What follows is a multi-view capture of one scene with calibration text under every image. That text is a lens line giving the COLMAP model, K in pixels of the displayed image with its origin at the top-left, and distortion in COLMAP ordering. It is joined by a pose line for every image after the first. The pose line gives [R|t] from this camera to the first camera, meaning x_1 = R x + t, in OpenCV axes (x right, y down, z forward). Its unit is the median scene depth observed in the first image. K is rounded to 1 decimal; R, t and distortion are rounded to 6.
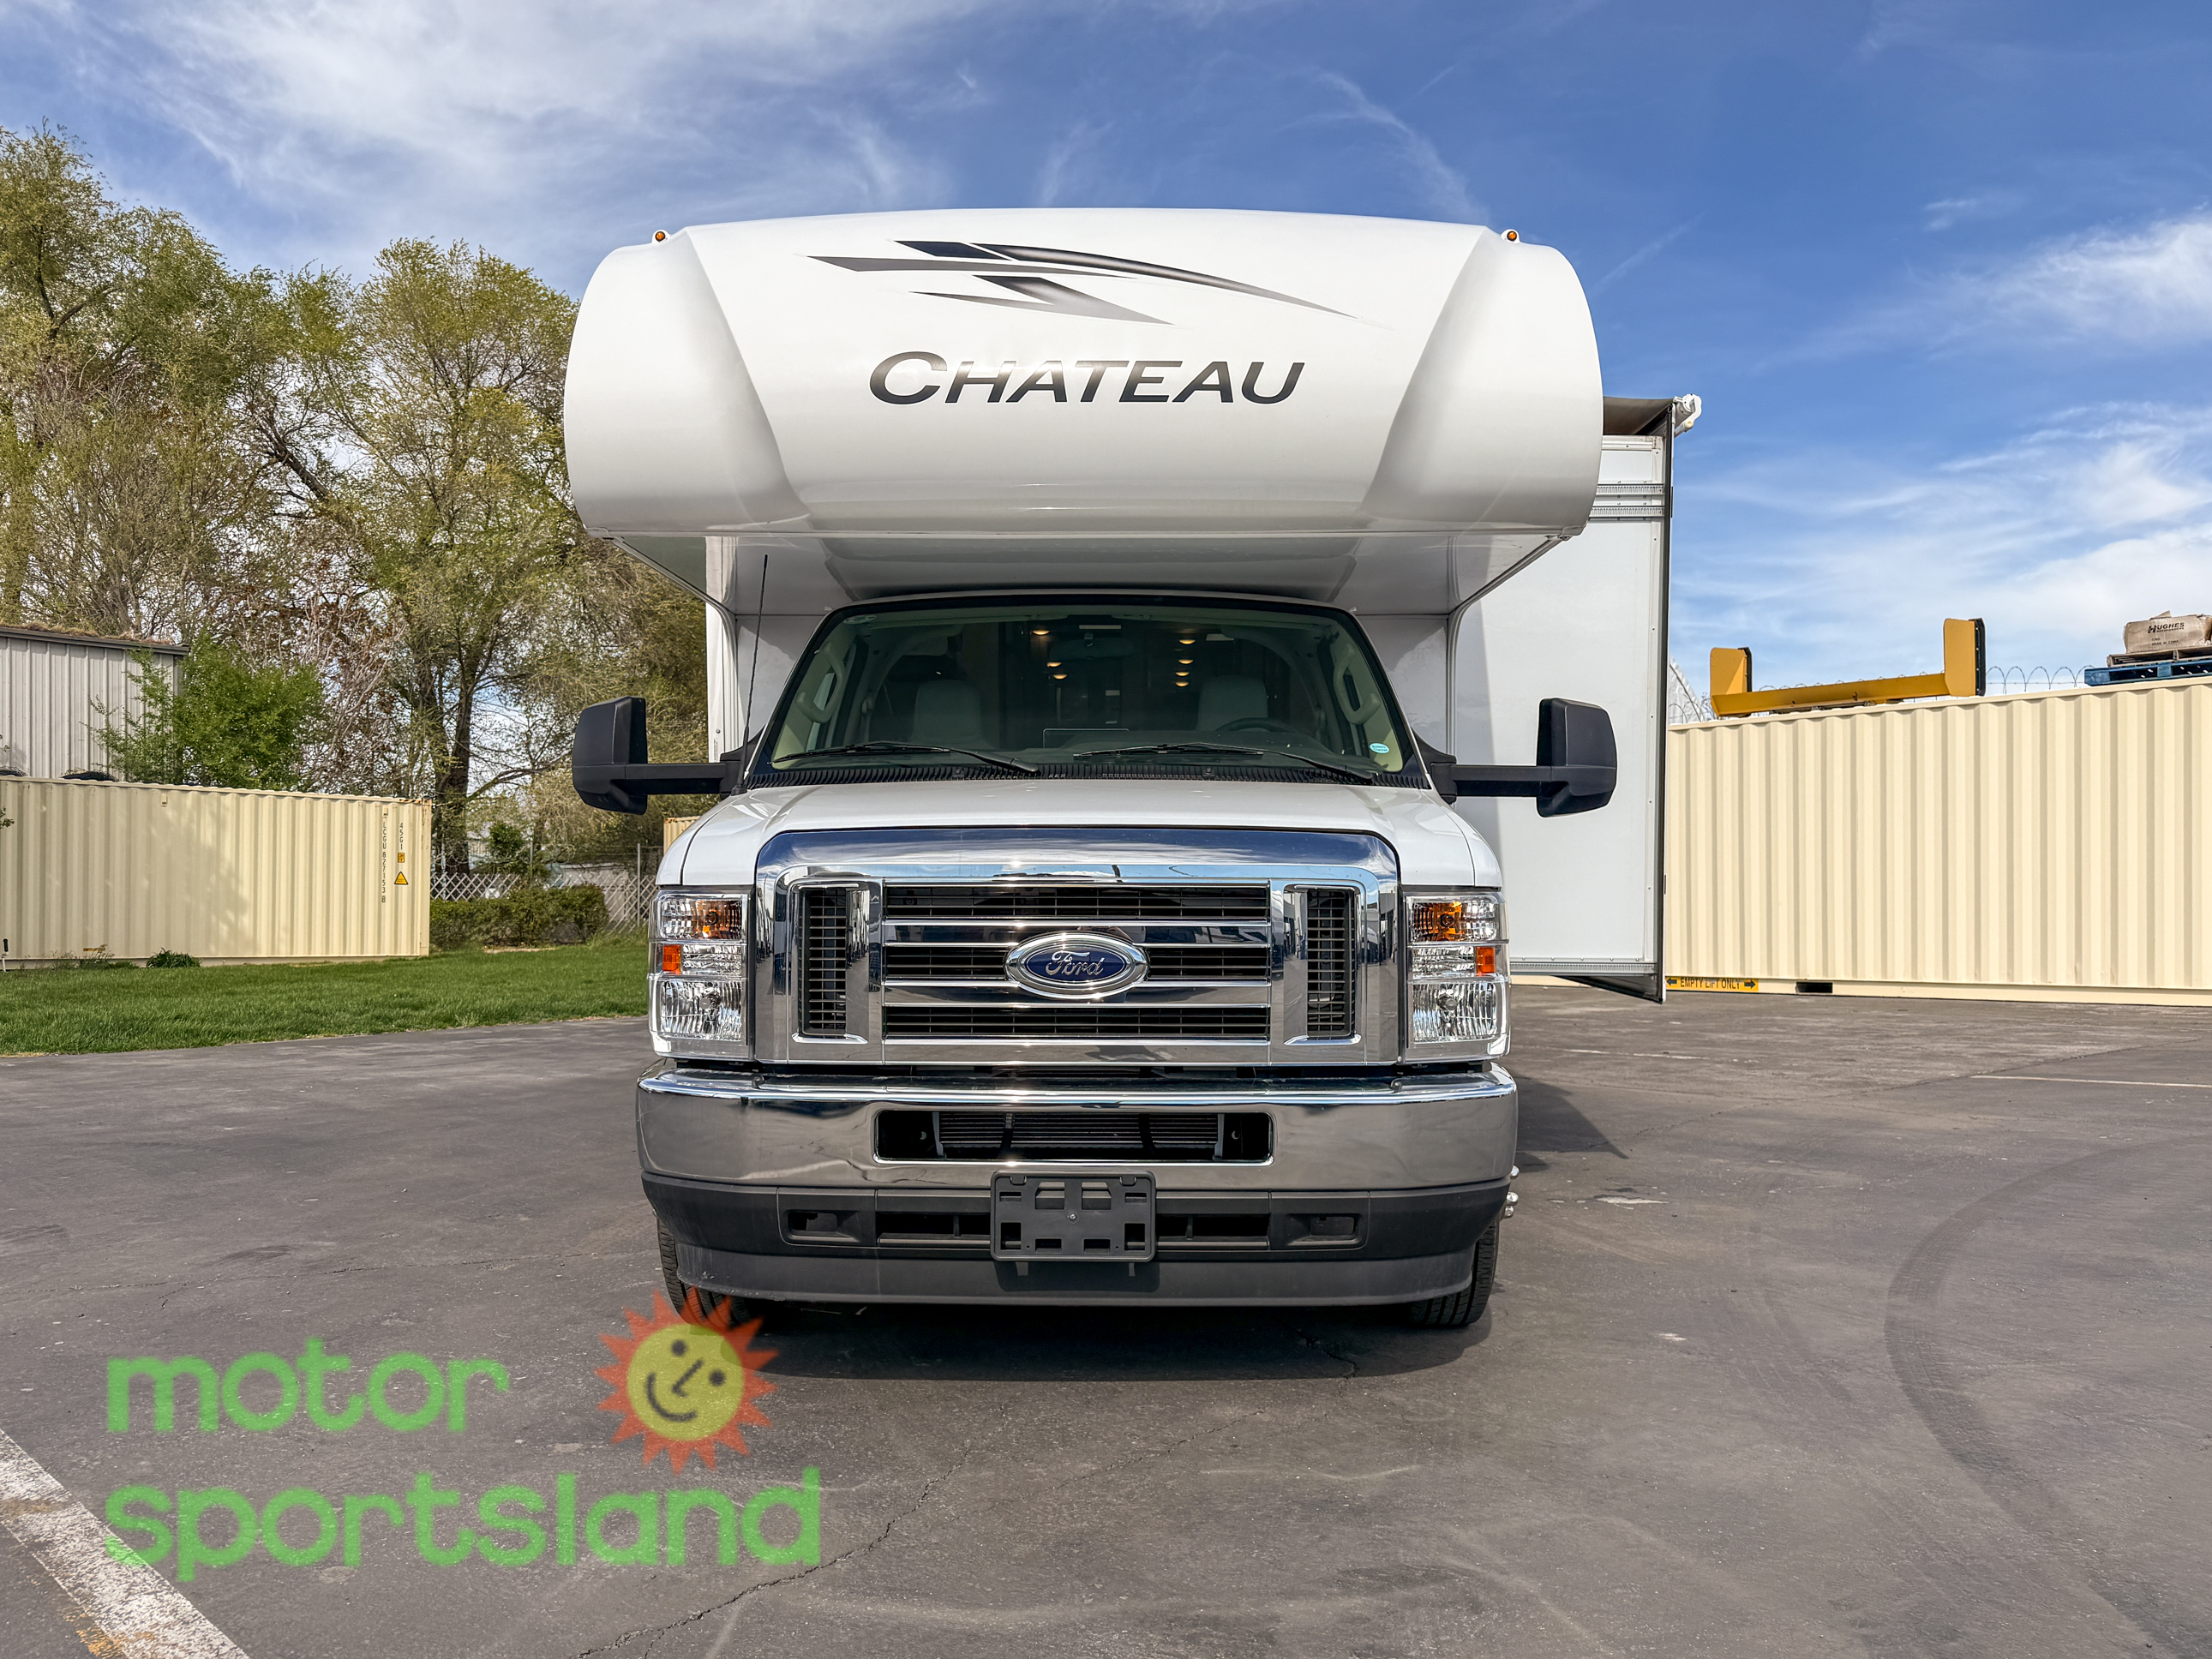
lens RADIAL K [[1626.6, 0, 1111.0], [0, 1626.6, 912.8], [0, 0, 1]] dist [0.105688, -0.118206]
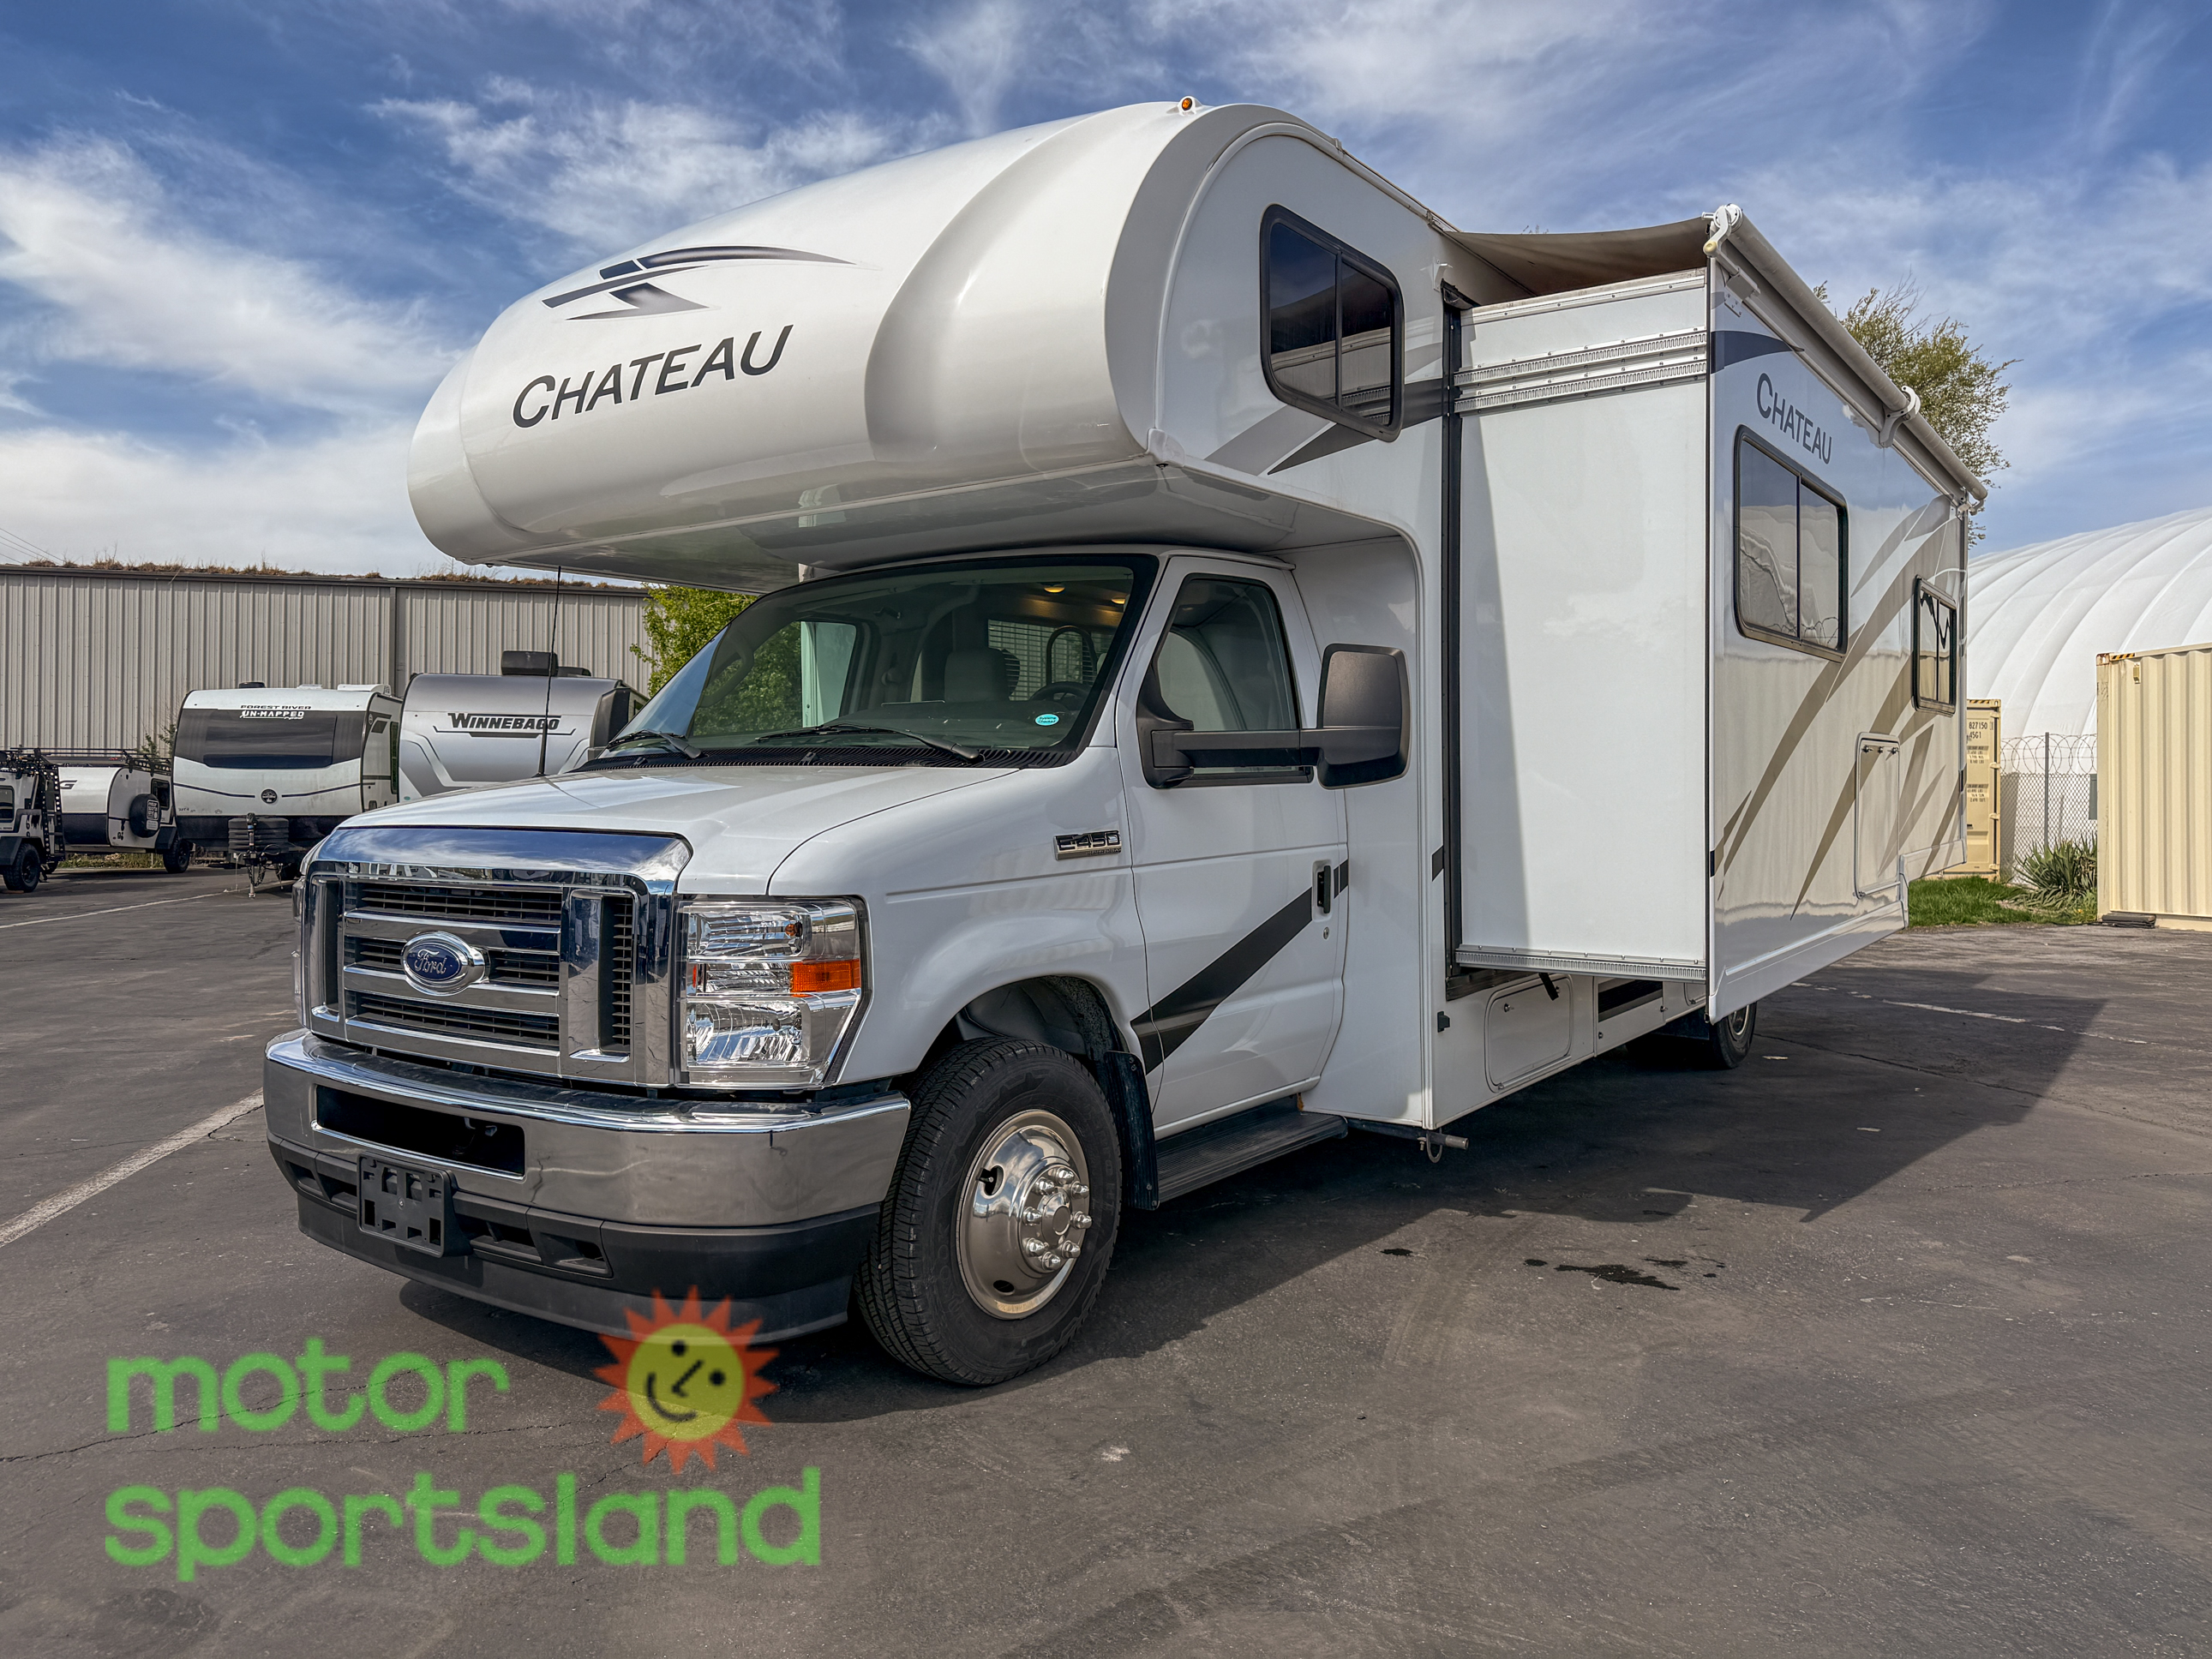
lens RADIAL K [[1587.5, 0, 1117.5], [0, 1587.5, 831.5], [0, 0, 1]] dist [0.009459, -0.025497]
pose [[0.822405, 0.010000, -0.568814, 0.792495], [-0.008704, 0.999950, 0.004996, -0.051804], [0.568836, 0.000842, 0.822451, 0.362350]]
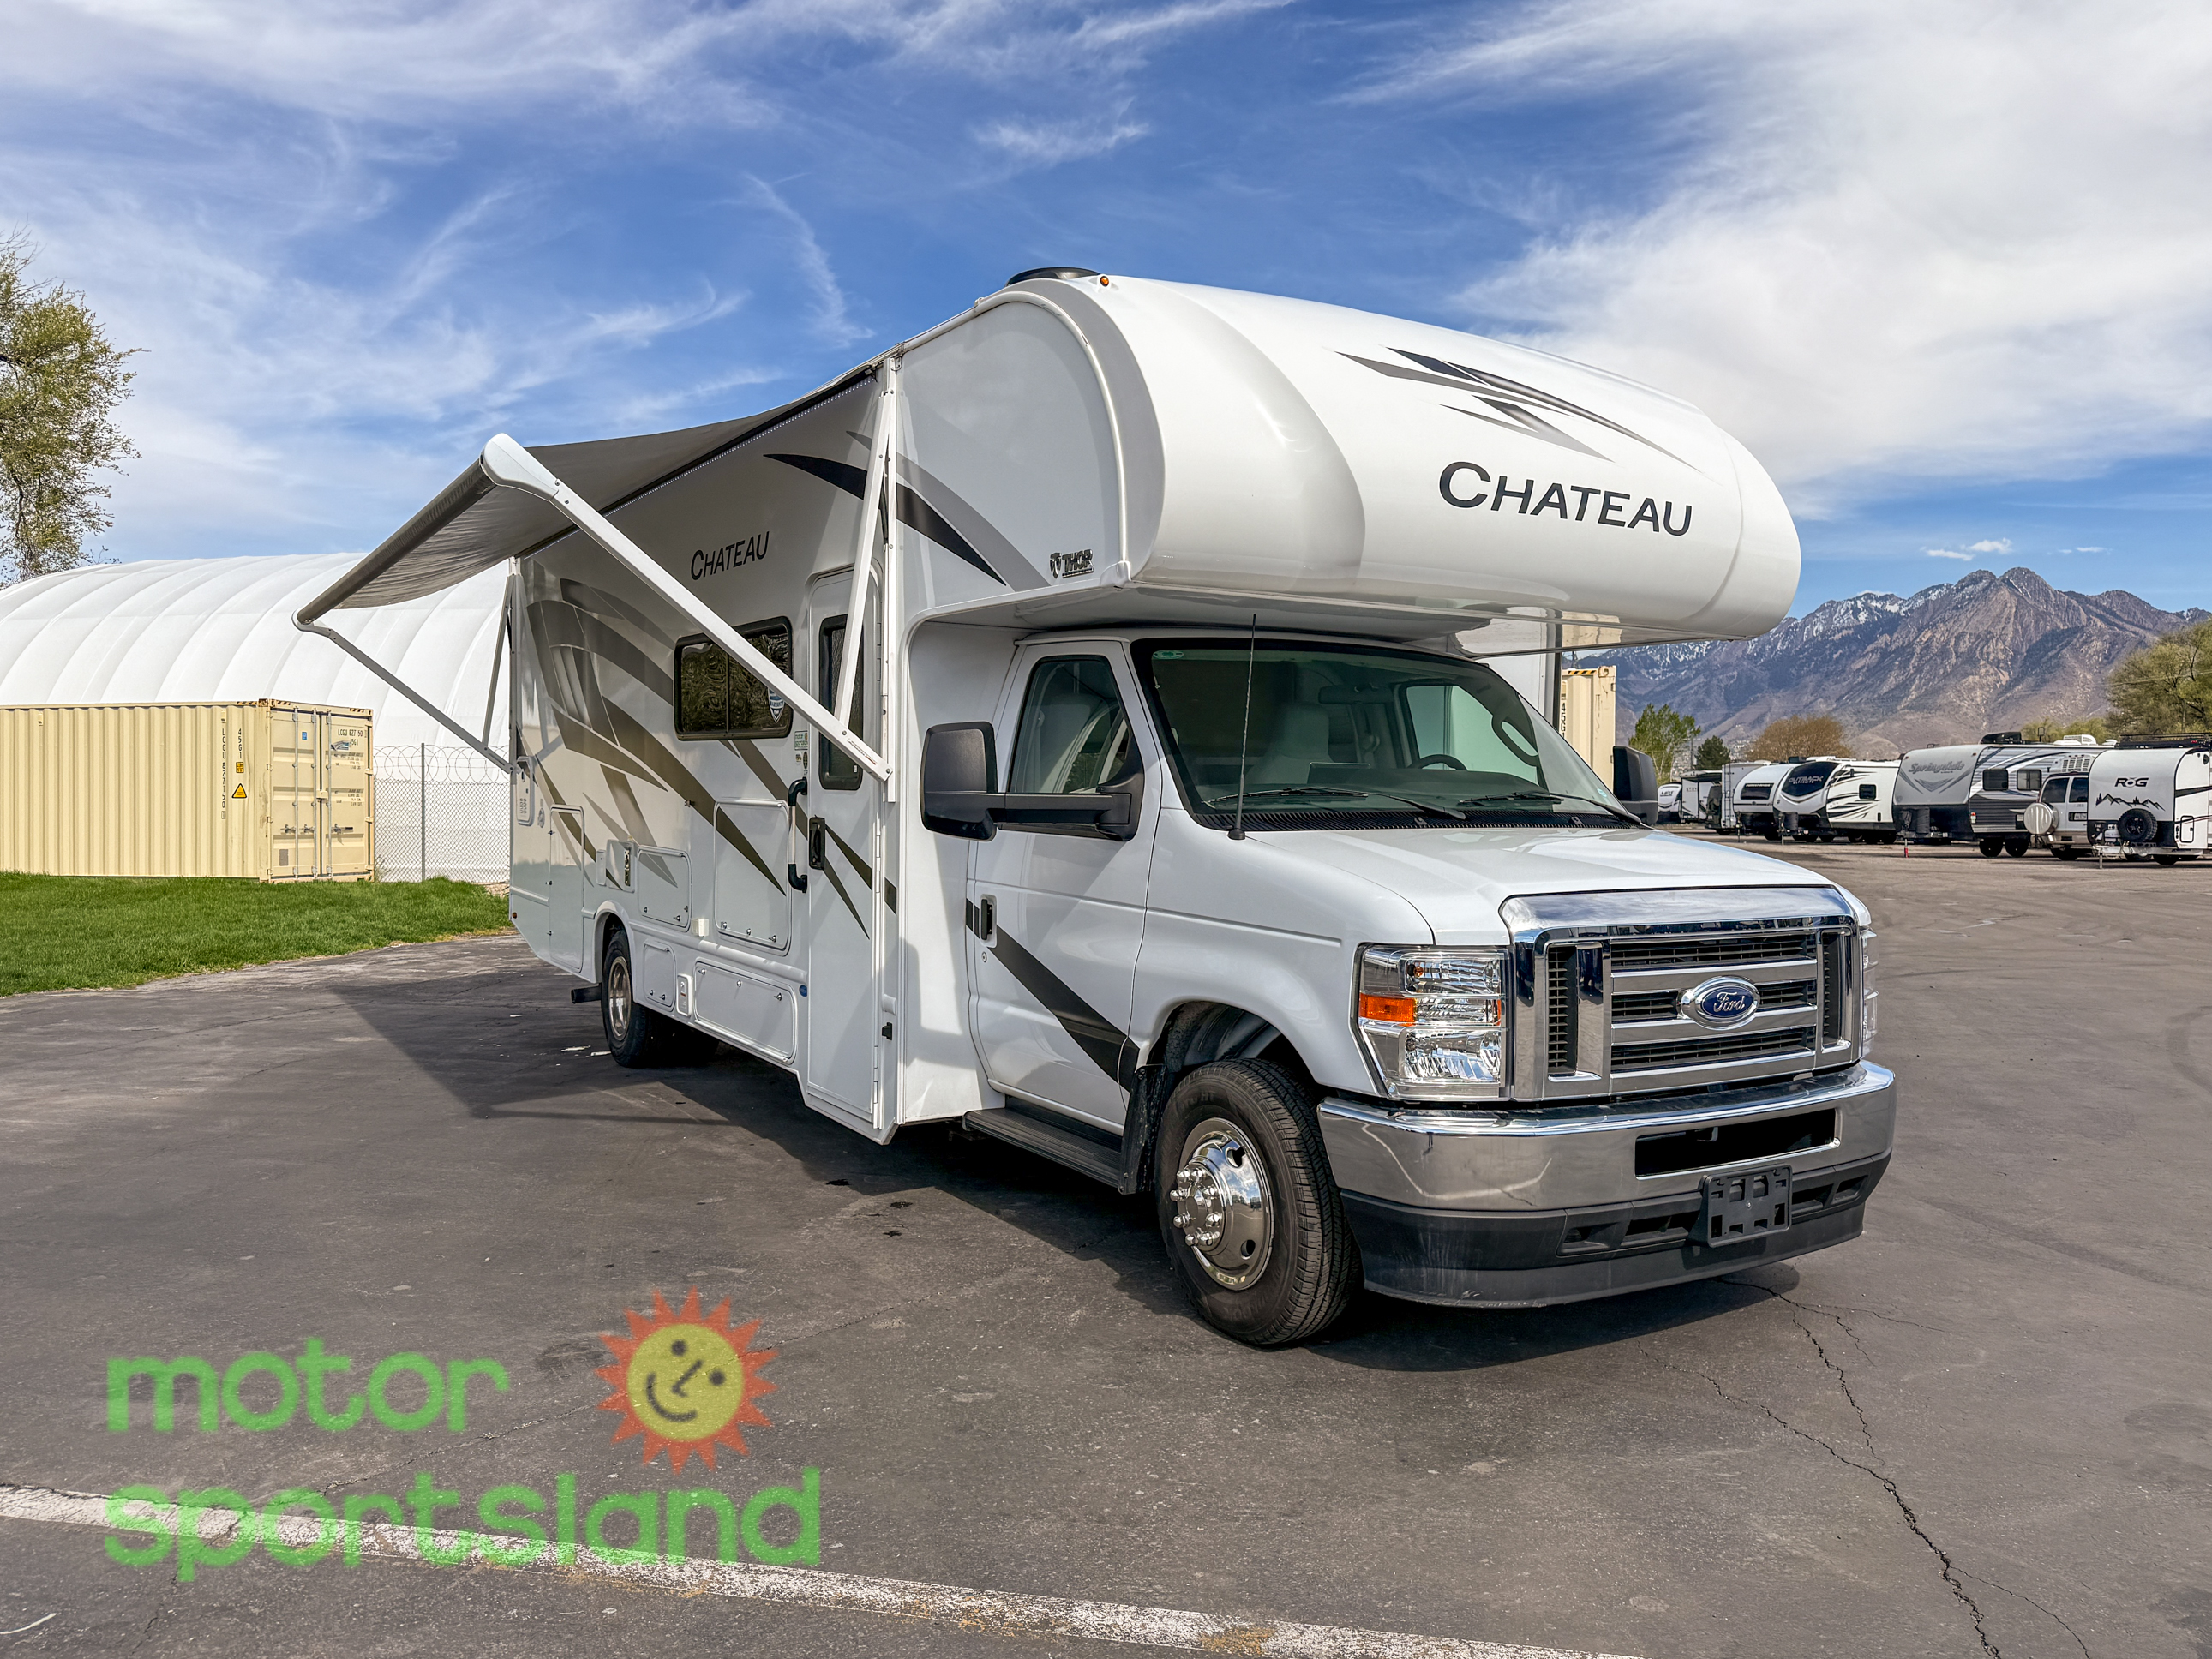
lens RADIAL K [[1571.1, 0, 1088.8], [0, 1571.1, 857.4], [0, 0, 1]] dist [0.089197, -0.088640]
pose [[0.845663, -0.014900, 0.533510, -0.939559], [0.003214, 0.999734, 0.022825, -0.093254], [-0.533708, -0.017588, 0.845486, 0.206555]]
